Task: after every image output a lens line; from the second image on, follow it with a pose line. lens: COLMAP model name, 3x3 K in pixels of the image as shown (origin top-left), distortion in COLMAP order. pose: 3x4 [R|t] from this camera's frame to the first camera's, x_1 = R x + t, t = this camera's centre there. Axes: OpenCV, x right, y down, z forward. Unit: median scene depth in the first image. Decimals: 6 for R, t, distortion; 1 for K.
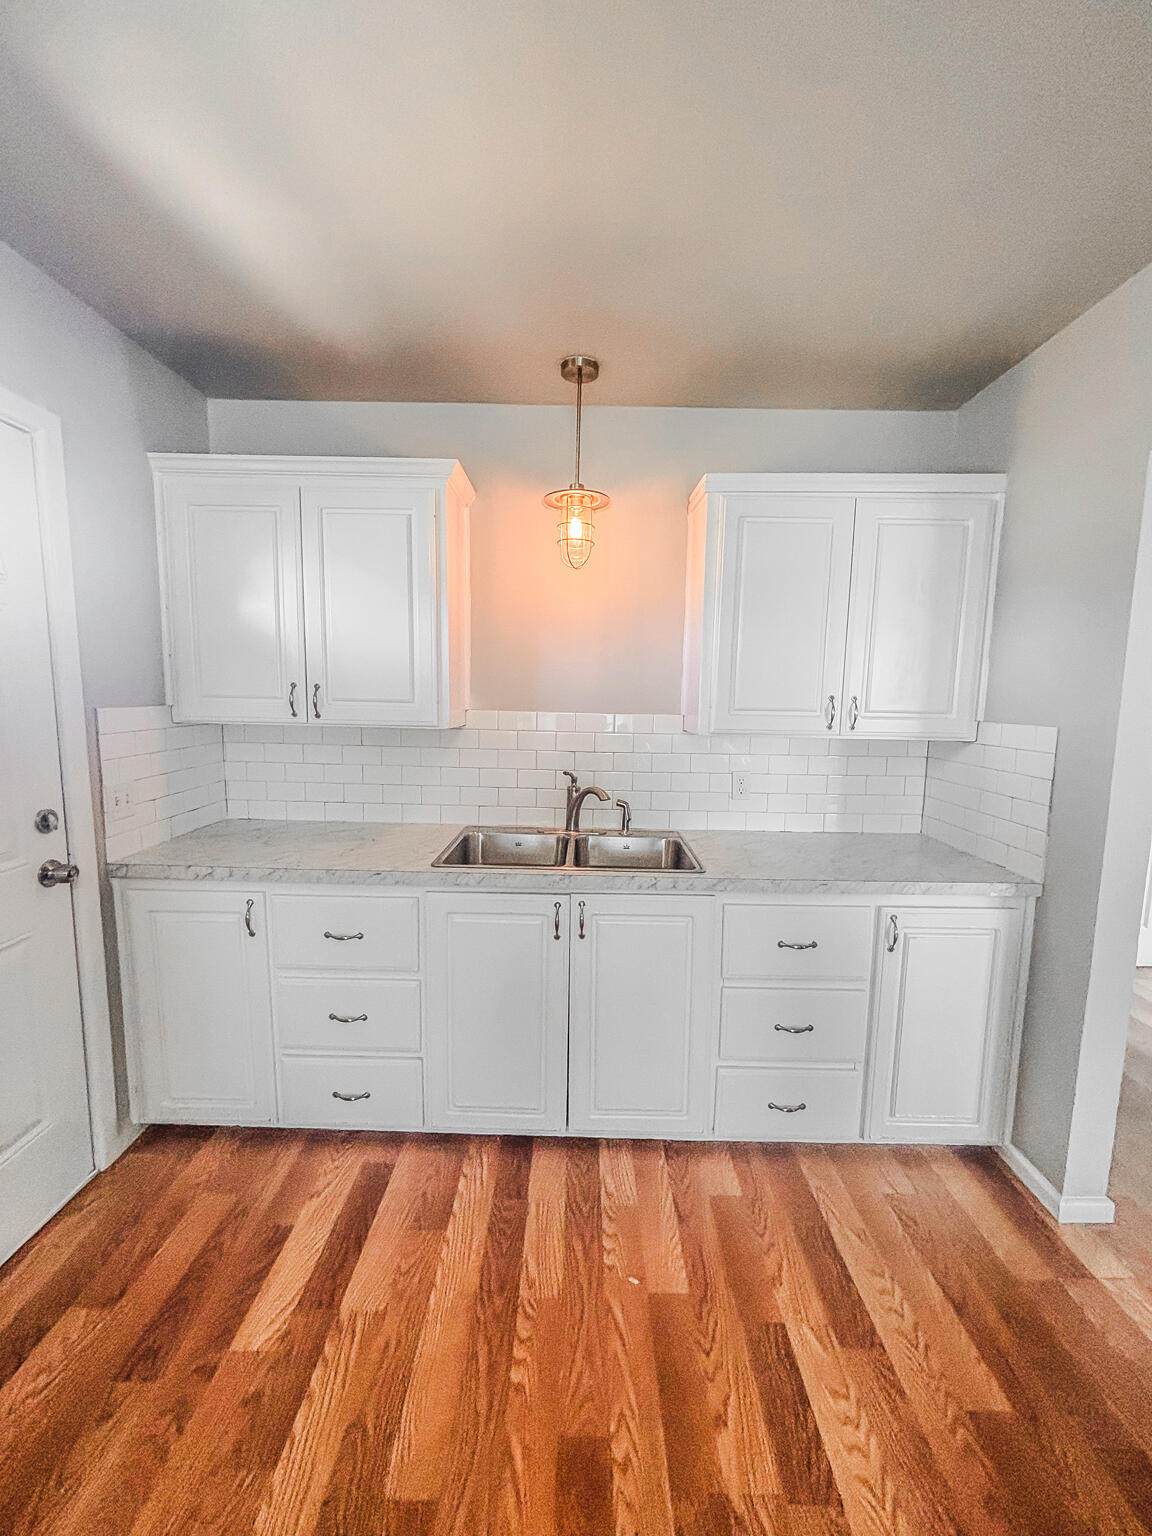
lens RADIAL K [[623.7, 0, 582.9], [0, 623.7, 766.8], [0, 0, 1]] dist [0.000061, 0.000494]
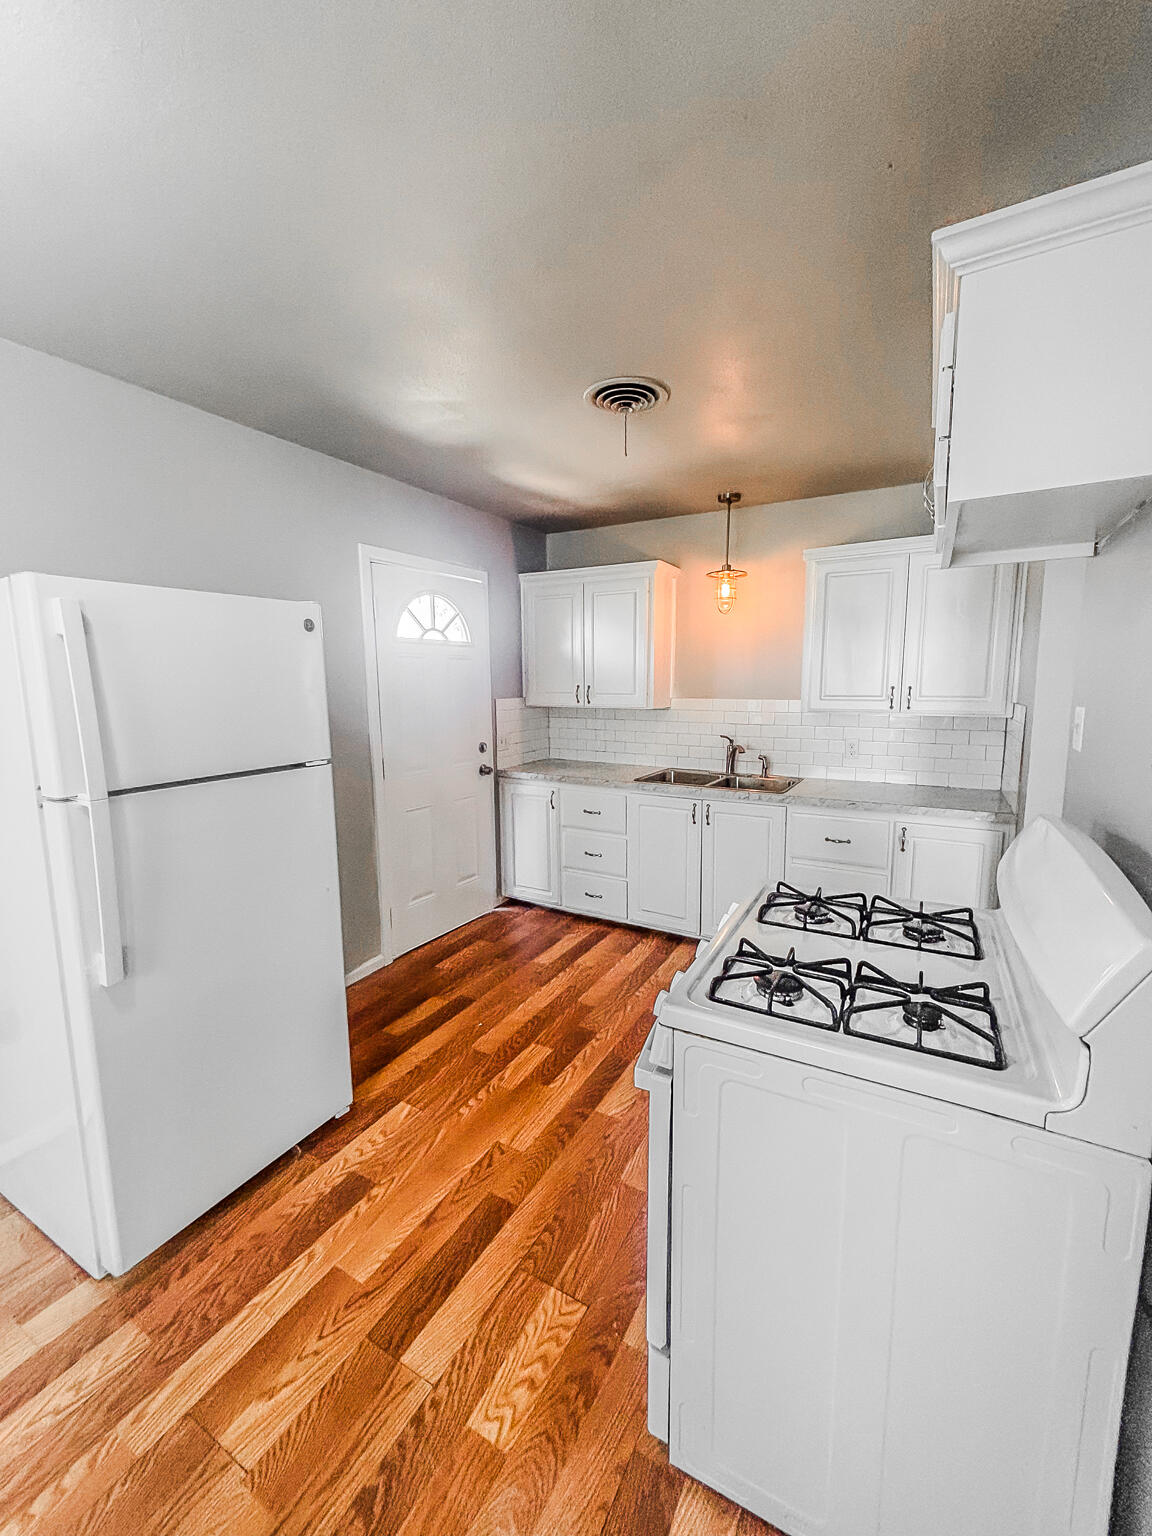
lens RADIAL K [[623.7, 0, 577.7], [0, 623.7, 769.9], [0, 0, 1]] dist [0.000061, 0.000494]
pose [[0.869424, 0.047138, -0.491812, 0.508733], [-0.036581, 0.998848, 0.031067, 0.069689], [0.492710, -0.009020, 0.870147, -0.696959]]
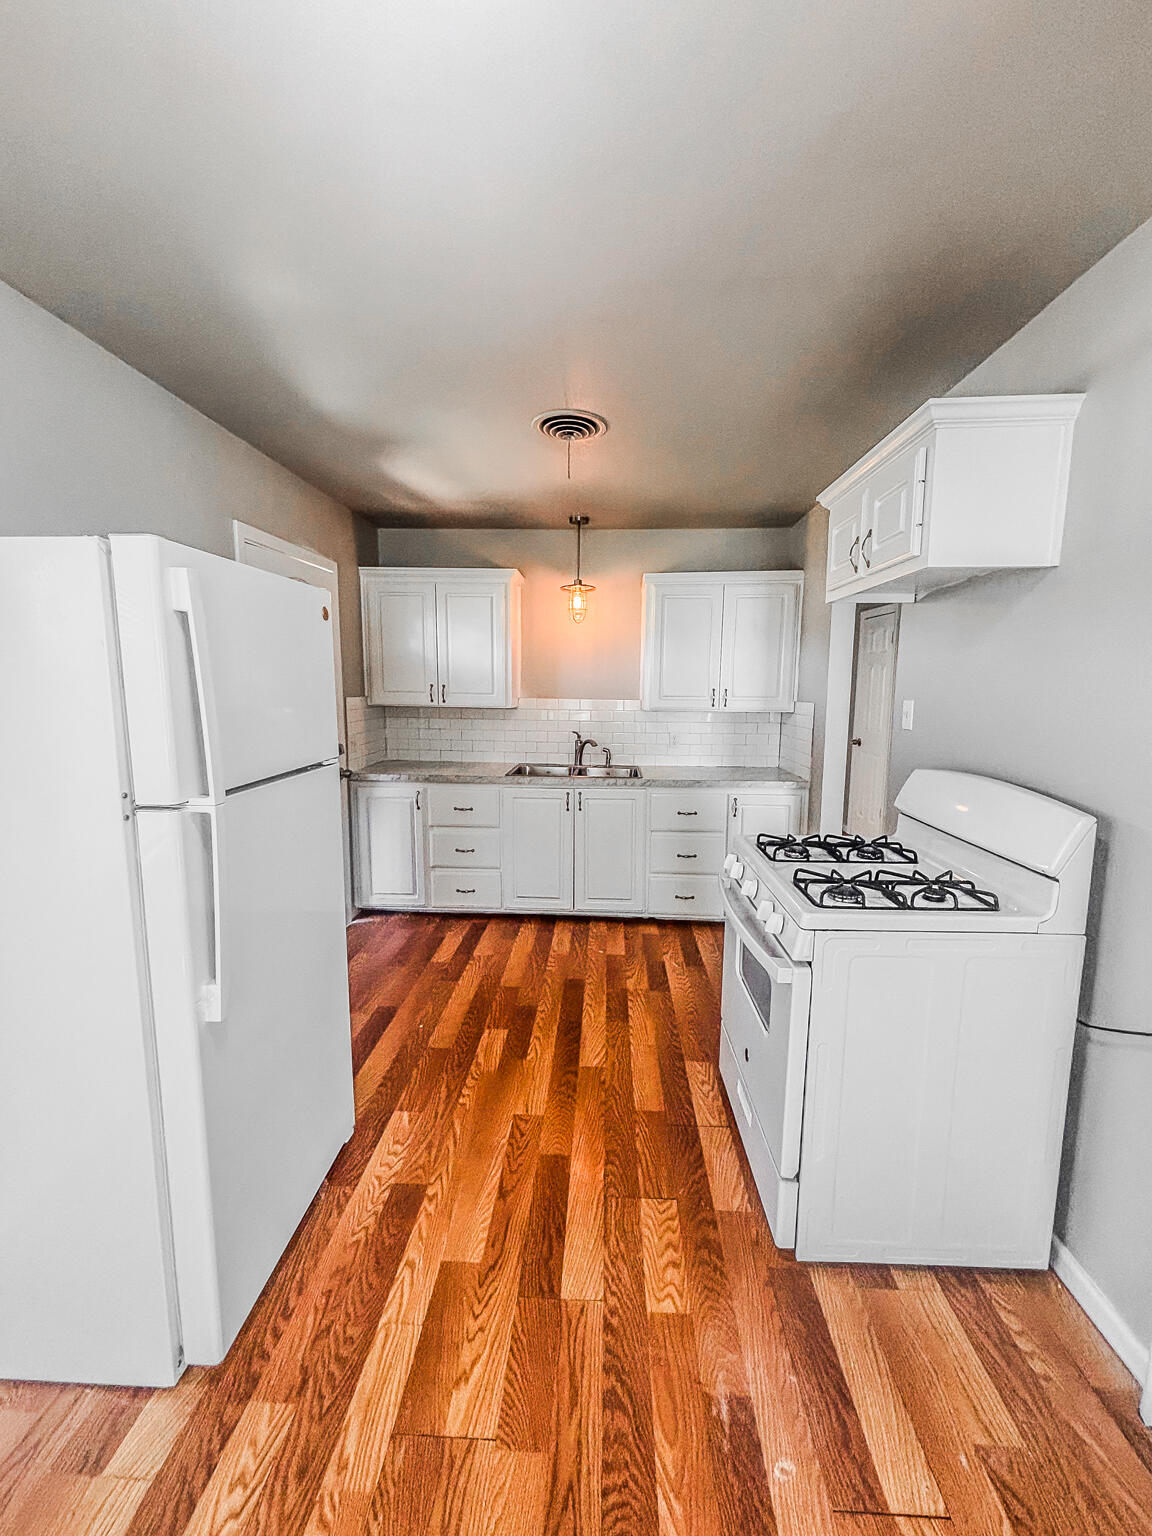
lens RADIAL K [[623.7, 0, 585.7], [0, 623.7, 768.3], [0, 0, 1]] dist [0.000061, 0.000494]
pose [[0.999133, -0.002694, -0.041539, 0.093441], [0.003313, 0.999884, 0.014838, 0.101145], [0.041494, -0.014963, 0.999027, -0.937389]]
